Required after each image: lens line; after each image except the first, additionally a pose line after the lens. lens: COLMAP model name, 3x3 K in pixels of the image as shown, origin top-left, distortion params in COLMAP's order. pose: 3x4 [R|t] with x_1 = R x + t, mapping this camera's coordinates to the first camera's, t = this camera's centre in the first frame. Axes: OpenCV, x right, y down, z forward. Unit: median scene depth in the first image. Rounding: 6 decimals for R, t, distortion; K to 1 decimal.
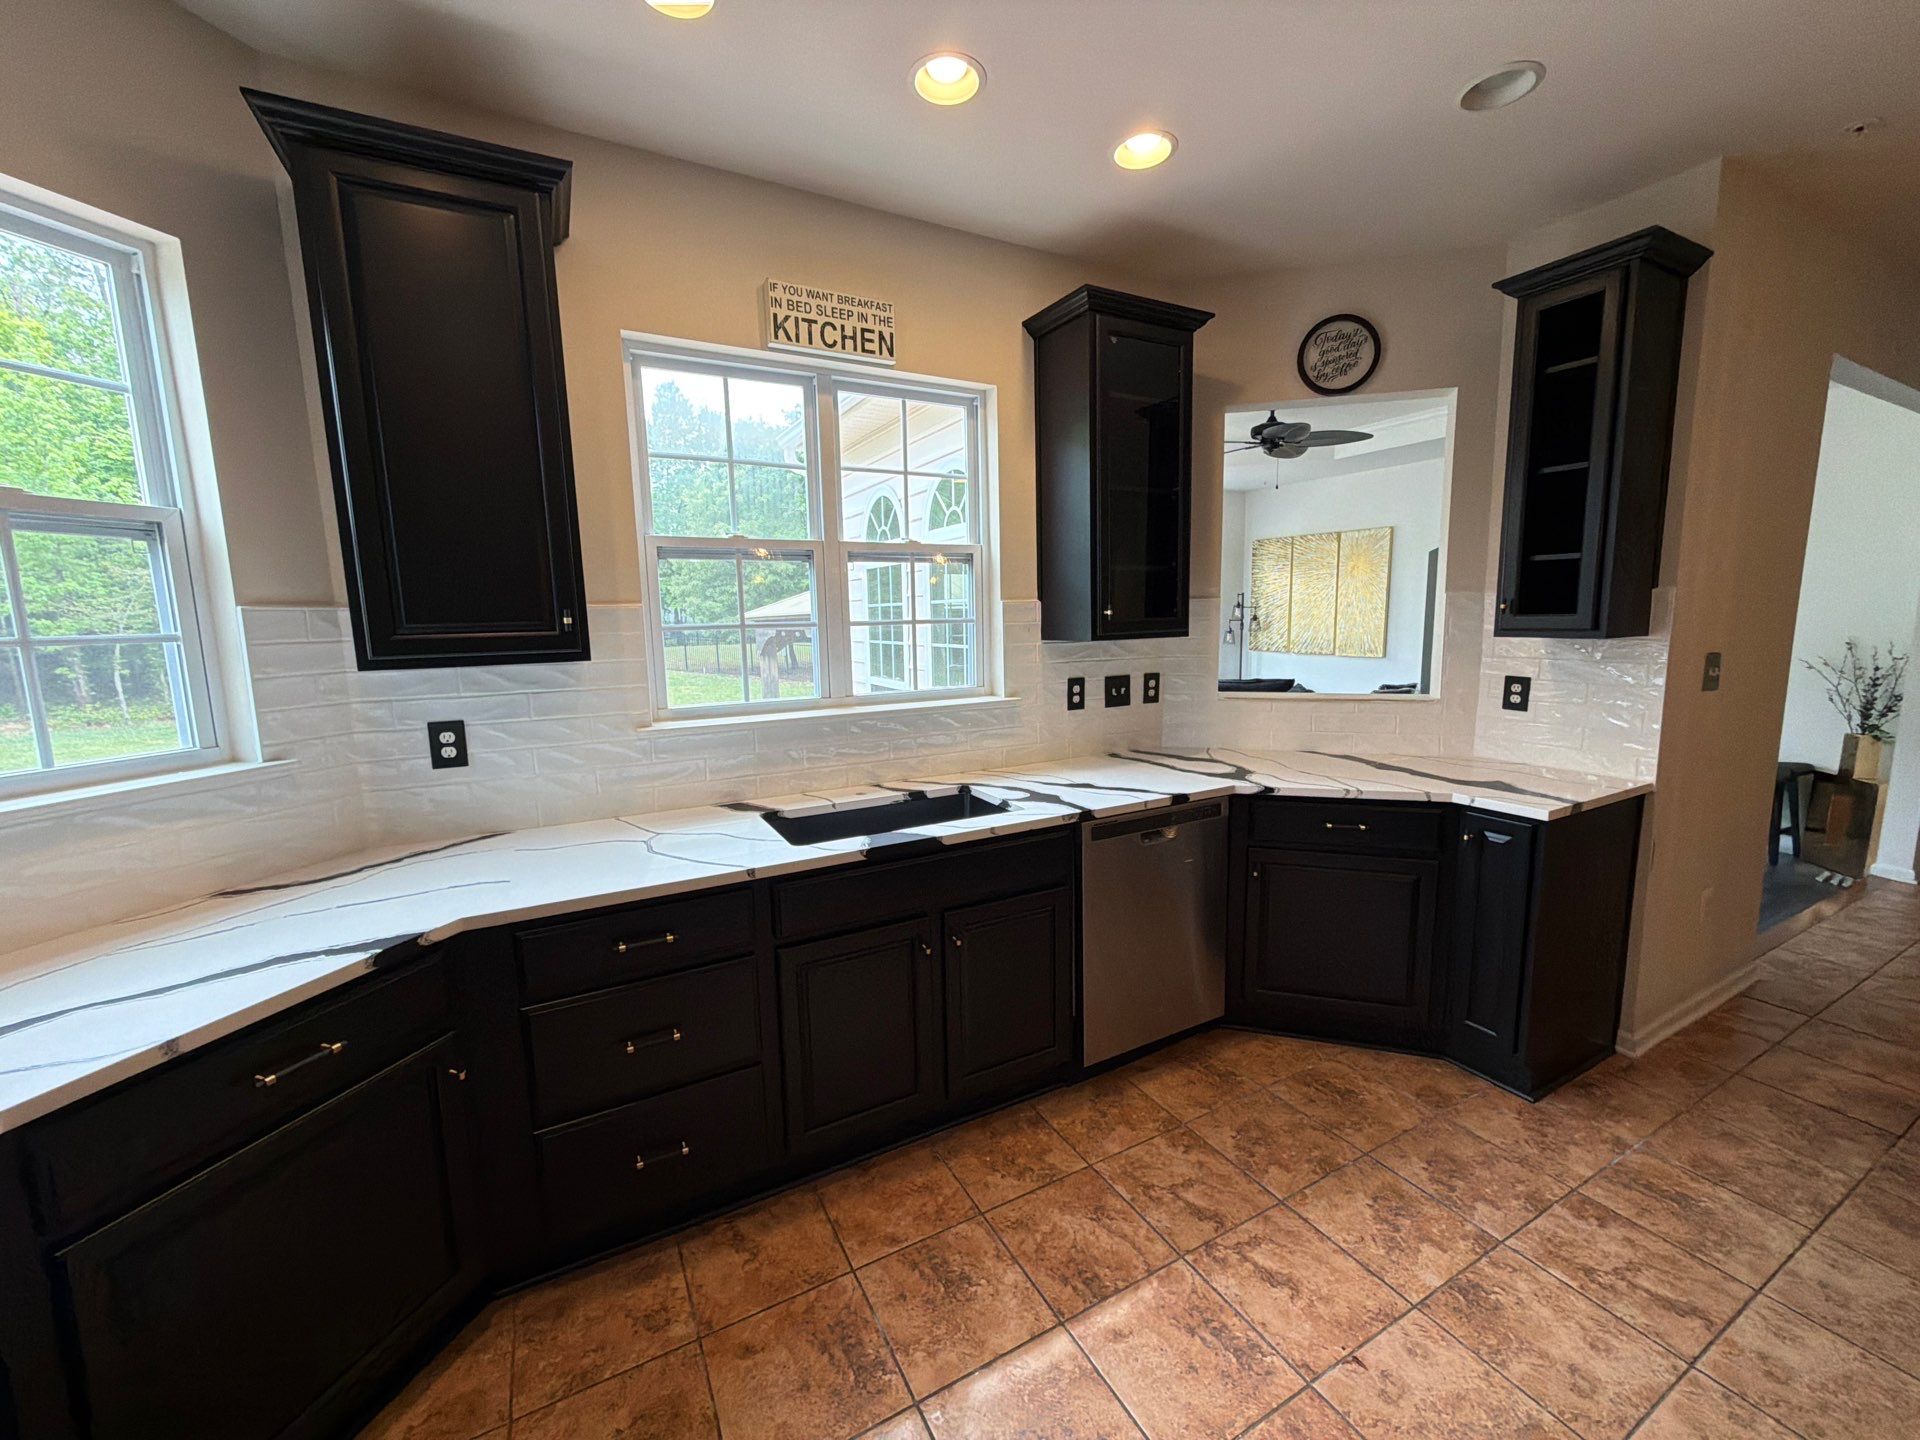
lens RADIAL K [[763.1, 0, 960.8], [0, 763.1, 719.3], [0, 0, 1]] dist [-0.000341, 0.000243]
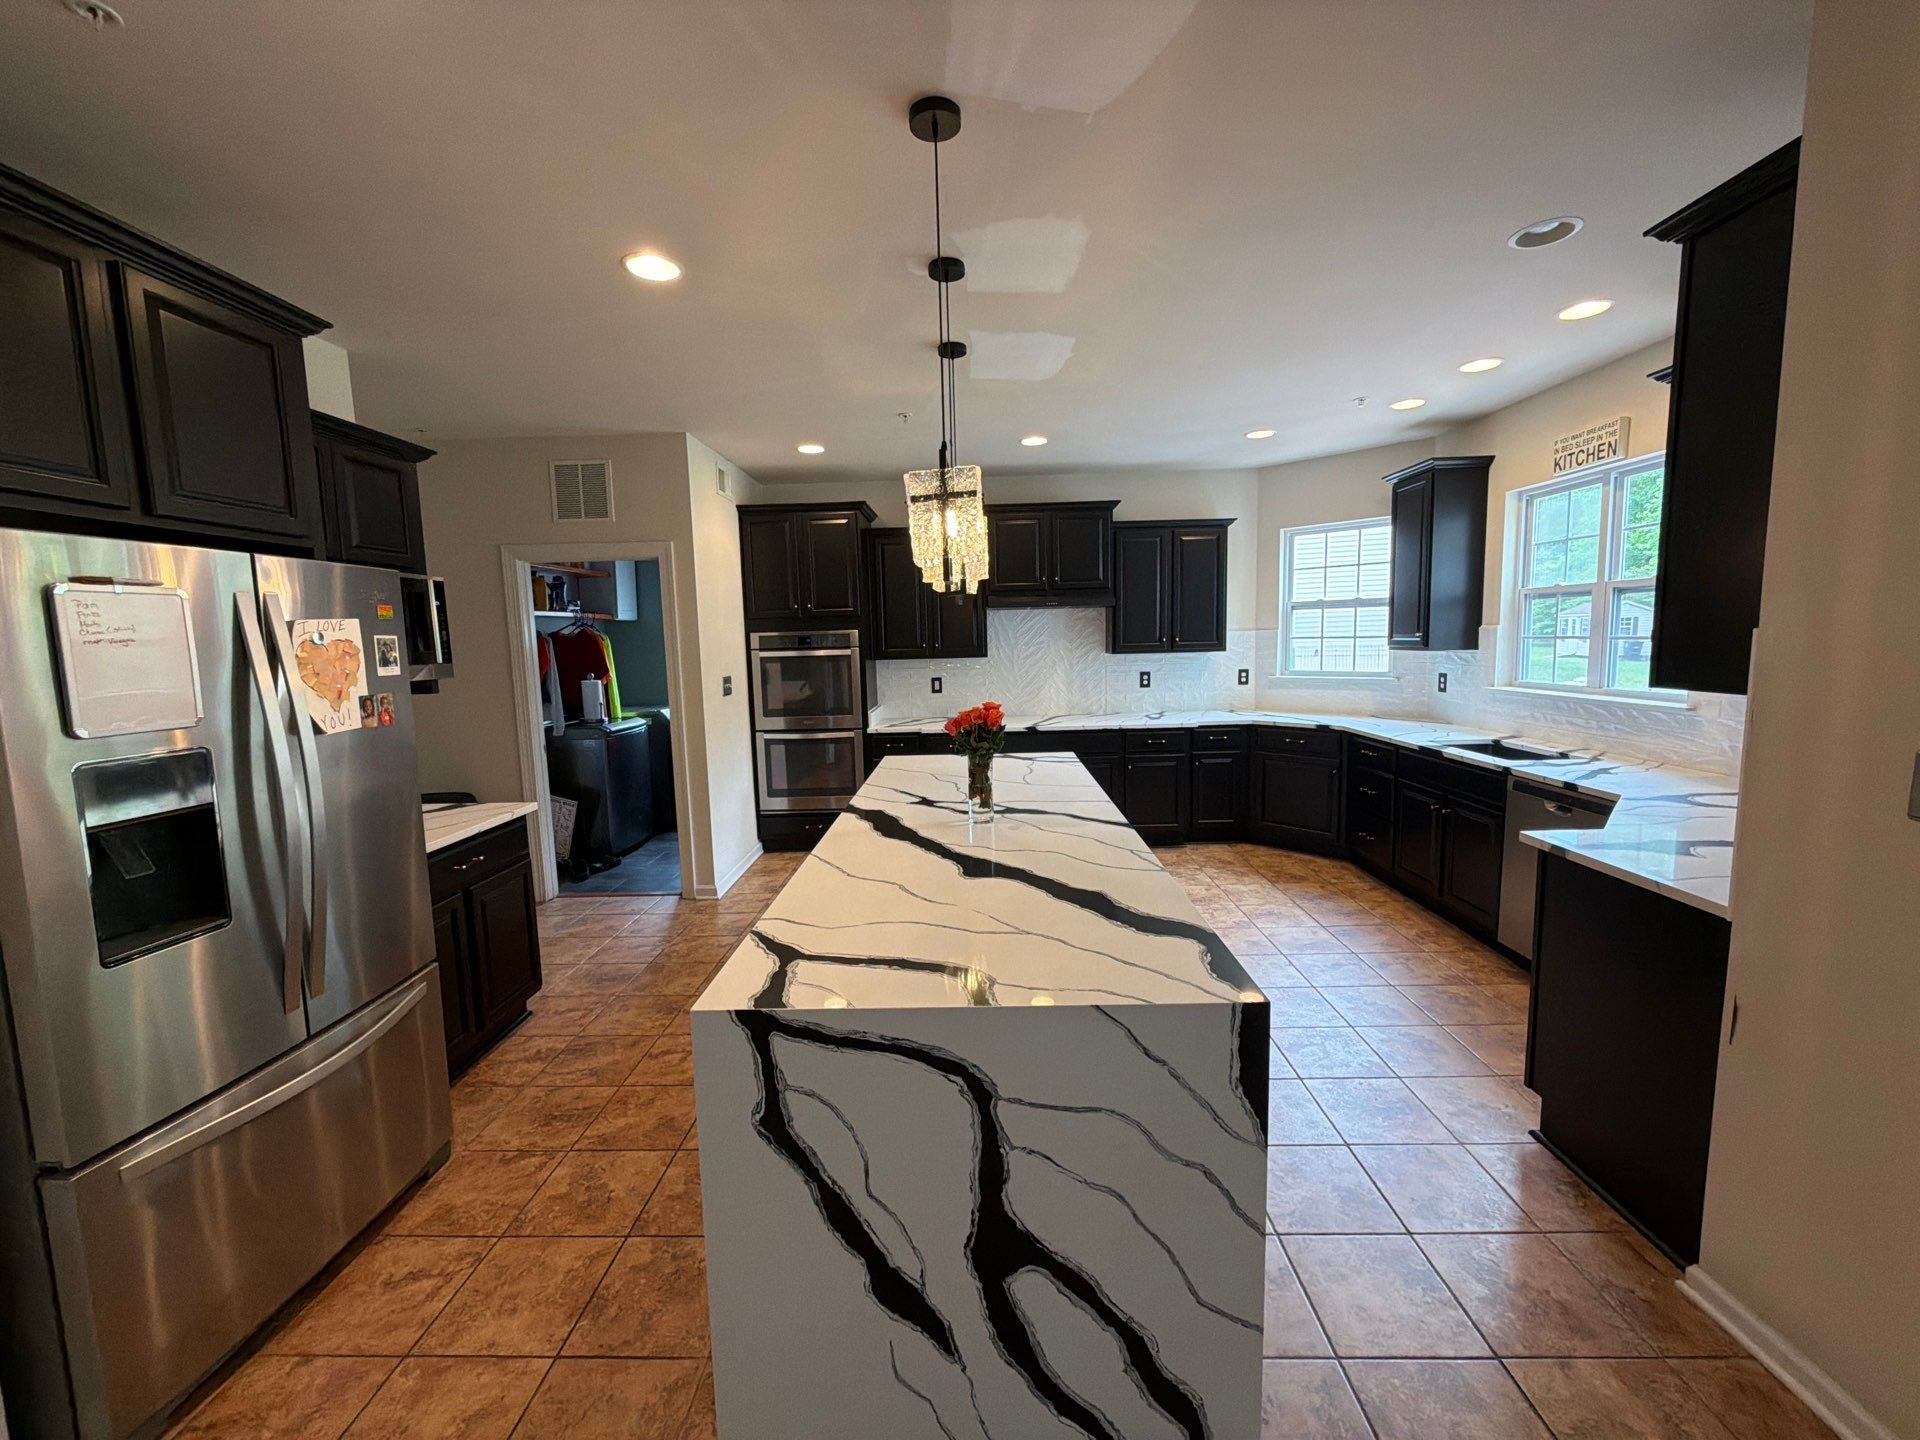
lens RADIAL K [[763.1, 0, 960.8], [0, 763.1, 719.3], [0, 0, 1]] dist [-0.000341, 0.000243]
pose [[-0.495902, 0.126034, -0.859184, 1.982728], [-0.084164, 0.977778, 0.192008, -0.171976], [0.864290, 0.167530, -0.474275, 0.755146]]
